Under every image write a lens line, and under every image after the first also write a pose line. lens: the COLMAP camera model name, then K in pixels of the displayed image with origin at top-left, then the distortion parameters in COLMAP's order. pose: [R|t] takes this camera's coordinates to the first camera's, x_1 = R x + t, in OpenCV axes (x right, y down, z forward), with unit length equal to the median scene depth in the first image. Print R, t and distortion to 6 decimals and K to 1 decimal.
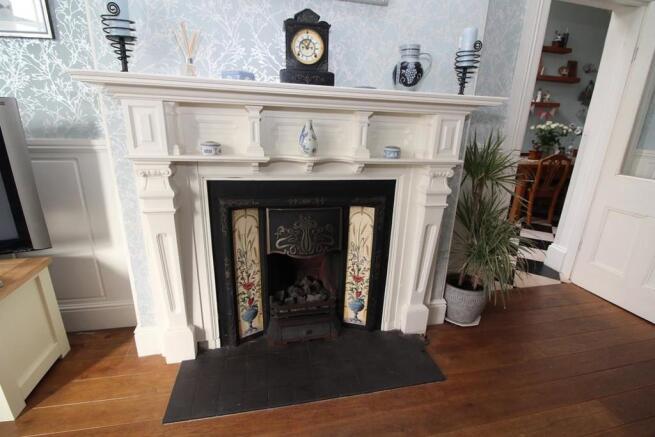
lens RADIAL K [[302.5, 0, 328.8], [0, 302.5, 213.5], [0, 0, 1]] dist [-0.015589, -0.000785]
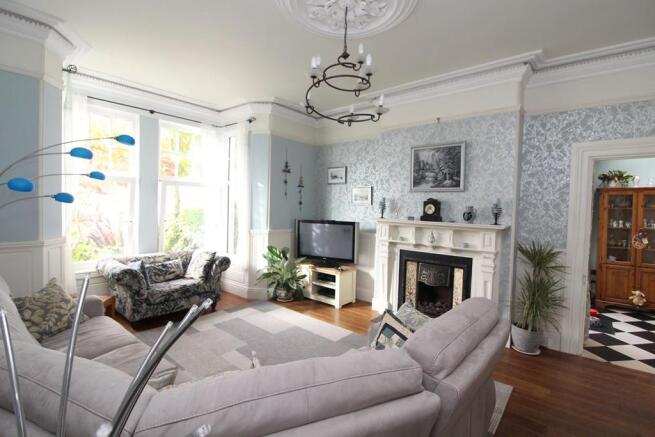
lens RADIAL K [[302.5, 0, 326.1], [0, 302.5, 218.0], [0, 0, 1]] dist [-0.015589, -0.000785]
pose [[0.609301, 0.006556, -0.792912, 1.437613], [-0.241950, 0.953815, -0.178036, 0.287985], [0.755124, 0.300322, 0.582747, -1.314589]]
